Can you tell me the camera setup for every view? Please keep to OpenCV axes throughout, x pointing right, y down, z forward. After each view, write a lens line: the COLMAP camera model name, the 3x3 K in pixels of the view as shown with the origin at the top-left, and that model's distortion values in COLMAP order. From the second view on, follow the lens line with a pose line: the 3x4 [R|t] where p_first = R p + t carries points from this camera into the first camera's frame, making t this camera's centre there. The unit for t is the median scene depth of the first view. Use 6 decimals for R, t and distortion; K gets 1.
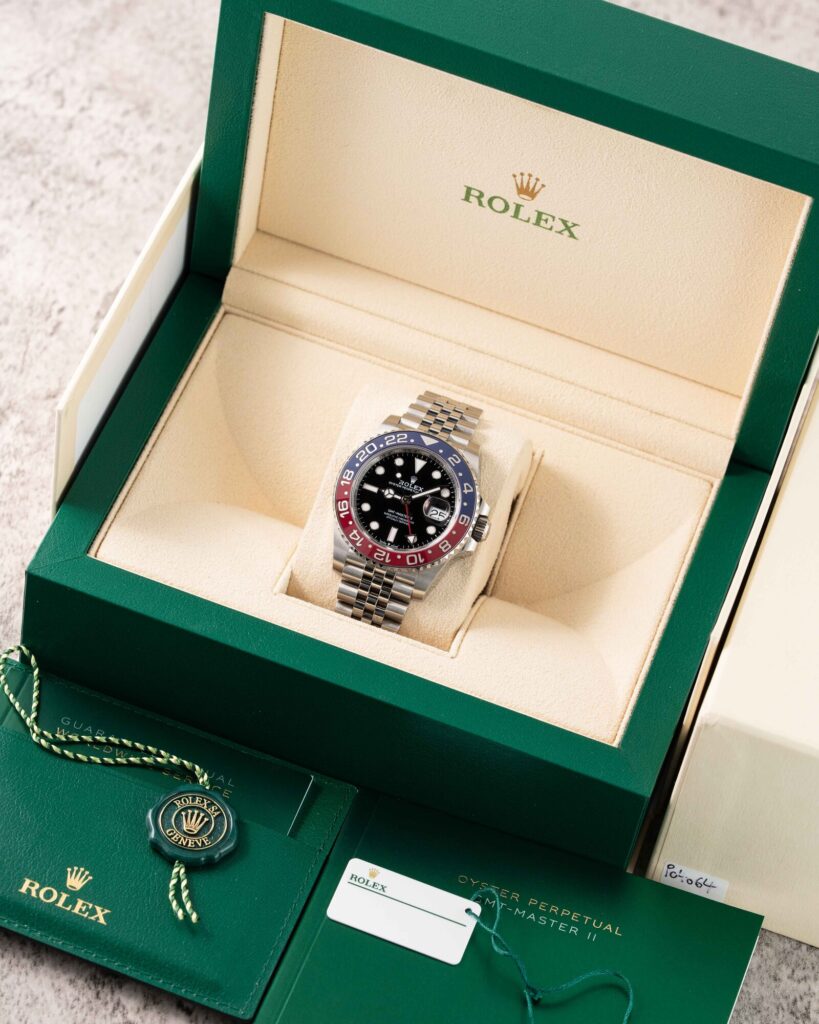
lens RADIAL K [[4454.9, 0, 409.5], [0, 4454.9, 512.0], [0, 0, 1]] dist [0.075270, 2.423835]
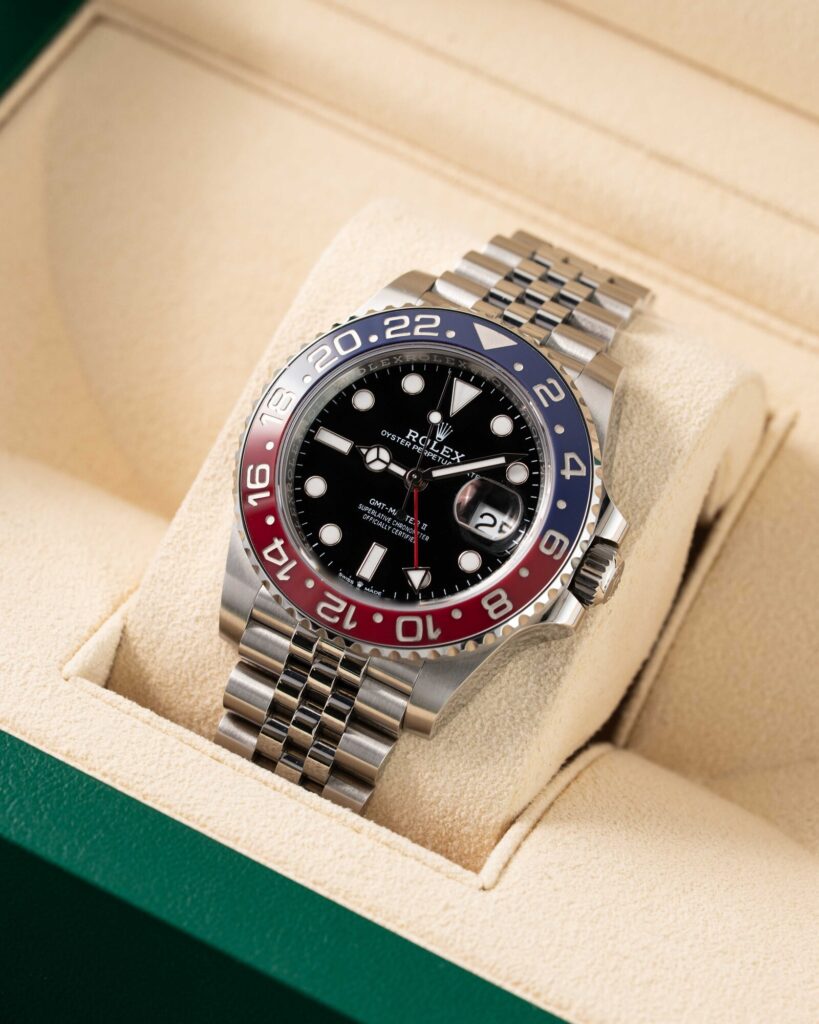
lens RADIAL K [[4454.9, 0, 409.5], [0, 4454.9, 512.0], [0, 0, 1]] dist [0.075270, 2.423835]
pose [[0.987190, 0.108314, -0.117147, 0.045347], [-0.112693, 0.993133, -0.031405, 0.012720], [0.112941, 0.044205, 0.992618, 0.604713]]
